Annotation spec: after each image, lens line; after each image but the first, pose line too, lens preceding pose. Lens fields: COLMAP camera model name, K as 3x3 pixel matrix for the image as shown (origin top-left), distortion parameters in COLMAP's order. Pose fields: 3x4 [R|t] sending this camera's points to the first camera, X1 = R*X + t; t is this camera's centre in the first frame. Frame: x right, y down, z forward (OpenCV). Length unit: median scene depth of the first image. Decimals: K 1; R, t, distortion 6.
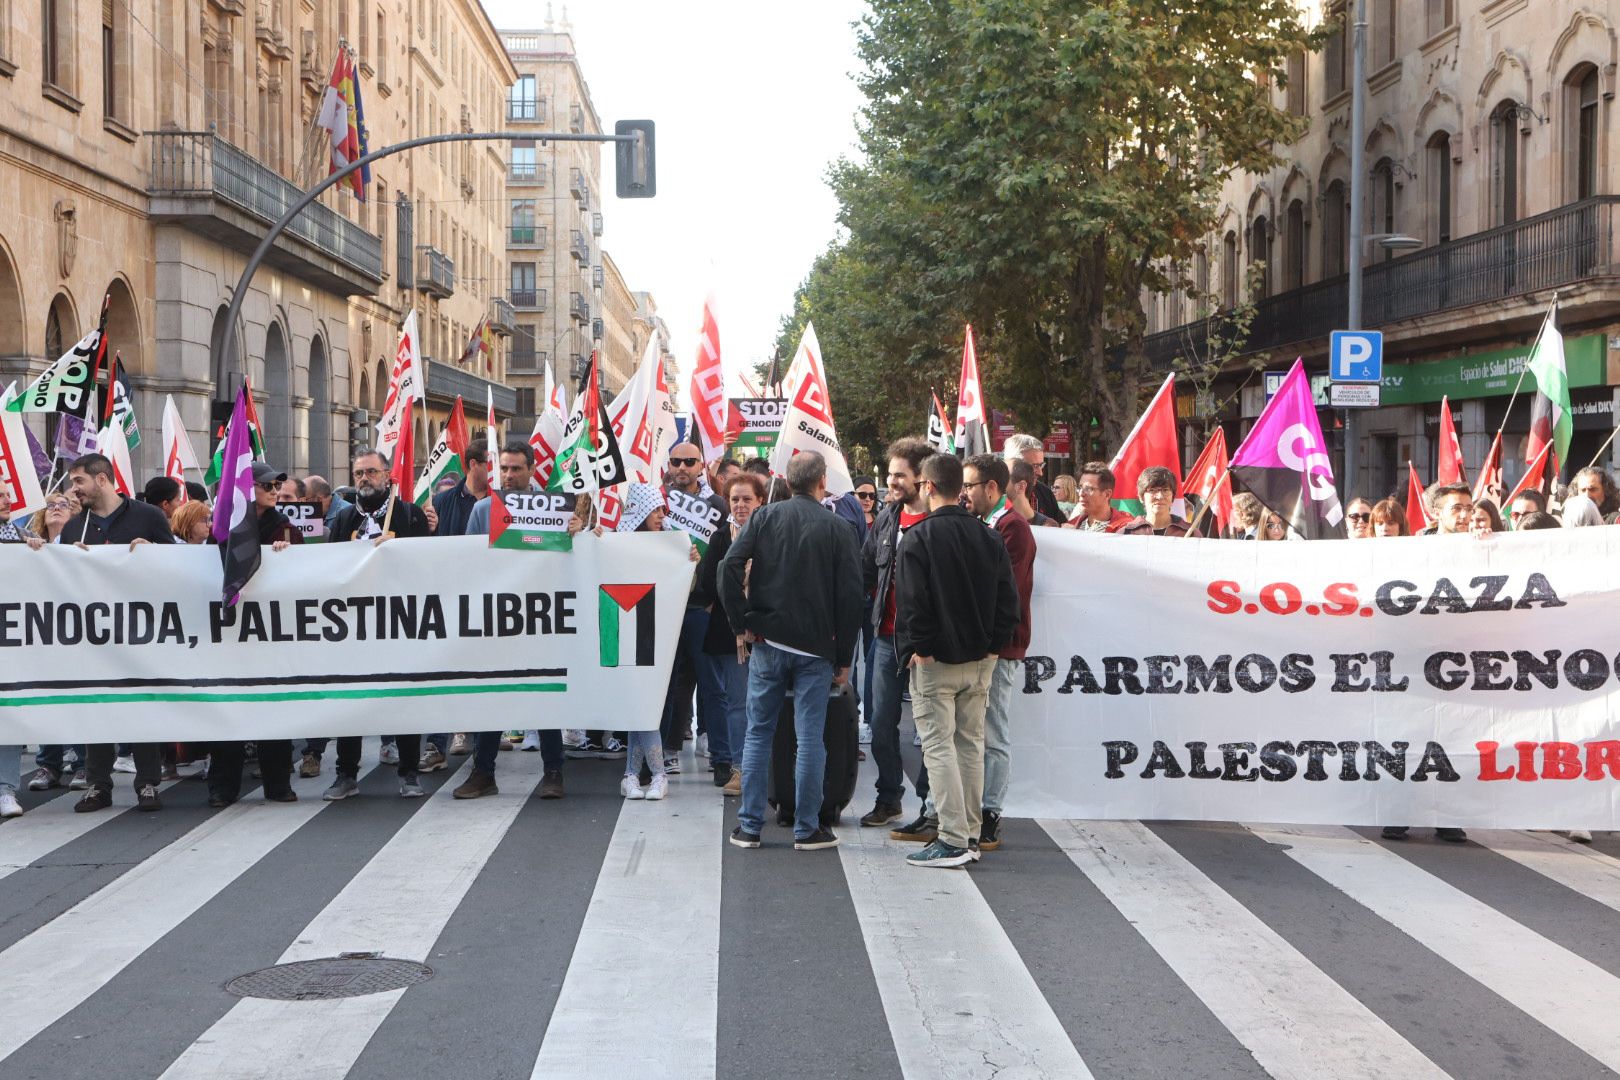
lens RADIAL K [[2486.7, 0, 734.8], [0, 2486.7, 535.4], [0, 0, 1]] dist [-0.023665, 0.550054]
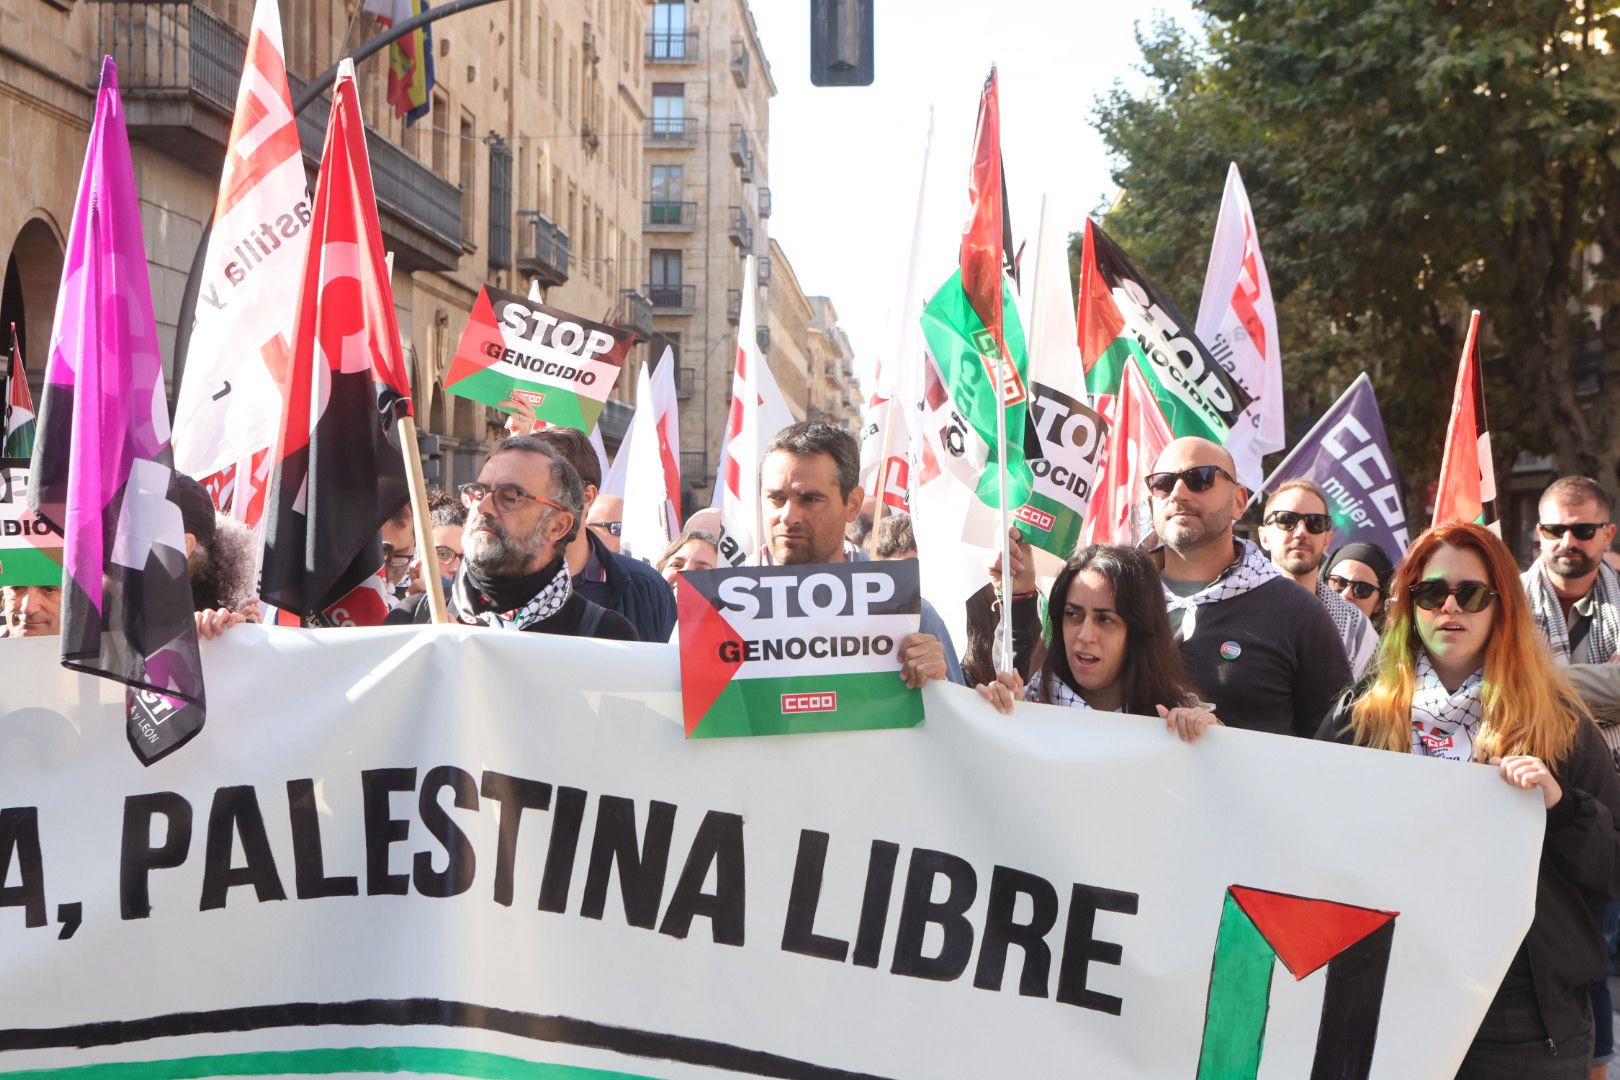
lens RADIAL K [[2672.8, 0, 774.9], [0, 2672.8, 545.1], [0, 0, 1]] dist [0.074015, 0.077402]
pose [[0.998886, 0.013002, -0.045372, -0.016695], [-0.013934, 0.999697, -0.020279, -0.004667], [0.045094, 0.020889, 0.998764, 0.227902]]
